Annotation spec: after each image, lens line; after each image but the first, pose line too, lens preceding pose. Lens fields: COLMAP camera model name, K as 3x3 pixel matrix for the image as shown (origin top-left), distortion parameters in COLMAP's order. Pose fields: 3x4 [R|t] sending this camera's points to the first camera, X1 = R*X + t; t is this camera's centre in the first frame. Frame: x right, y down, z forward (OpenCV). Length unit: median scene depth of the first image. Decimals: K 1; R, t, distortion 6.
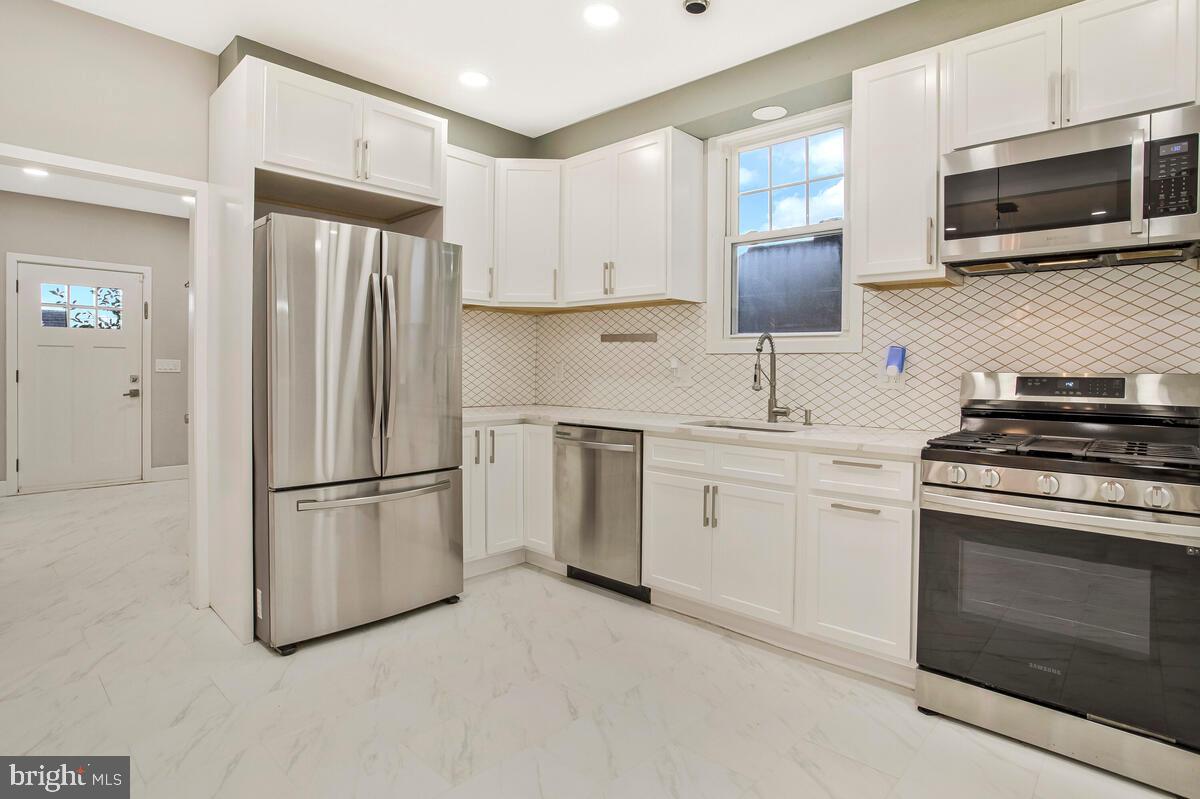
lens RADIAL K [[643.5, 0, 604.5], [0, 643.5, 376.1], [0, 0, 1]] dist [-0.102879, 0.060691]
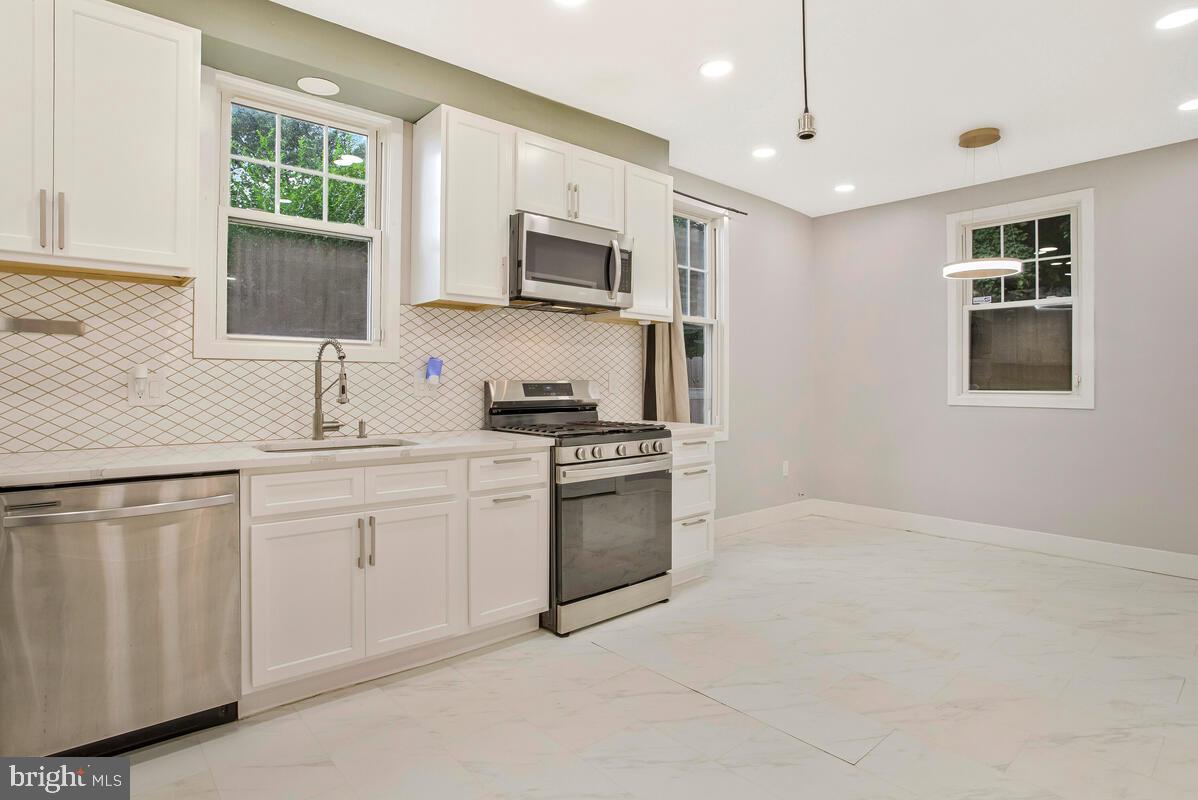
lens RADIAL K [[616.5, 0, 598.2], [0, 616.5, 378.5], [0, 0, 1]] dist [-0.038332, 0.000742]
pose [[0.104936, -0.007166, 0.994453, -0.603197], [0.009496, 0.999936, 0.006204, -0.014806], [-0.994434, 0.008793, 0.104998, 0.606292]]
